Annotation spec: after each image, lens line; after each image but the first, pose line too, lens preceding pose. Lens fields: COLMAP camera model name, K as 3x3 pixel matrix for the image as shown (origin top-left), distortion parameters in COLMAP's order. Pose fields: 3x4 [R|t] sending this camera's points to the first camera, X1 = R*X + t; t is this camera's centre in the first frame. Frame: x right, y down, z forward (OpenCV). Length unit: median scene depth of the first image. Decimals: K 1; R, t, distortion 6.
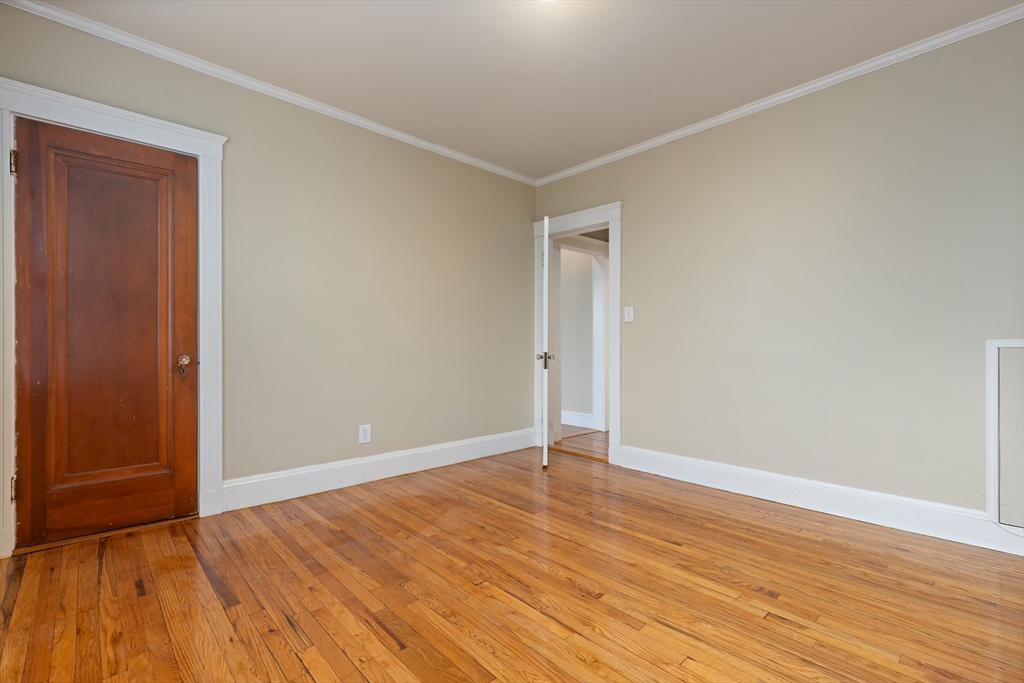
lens RADIAL K [[459.0, 0, 513.6], [0, 459.0, 343.5], [0, 0, 1]] dist [0.004231, 0.000552]
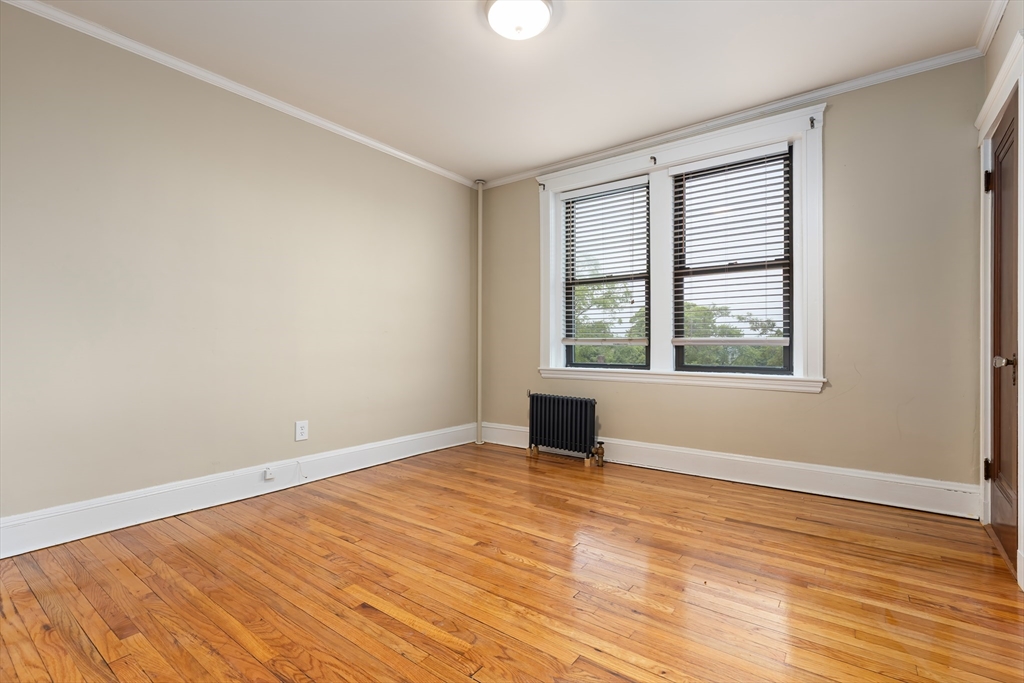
lens RADIAL K [[459.0, 0, 513.6], [0, 459.0, 343.5], [0, 0, 1]] dist [0.004231, 0.000552]
pose [[-0.982781, -0.001244, -0.184770, 0.310784], [-0.000914, 0.999998, -0.001868, 0.008908], [0.184772, -0.001667, -0.982780, 2.164903]]
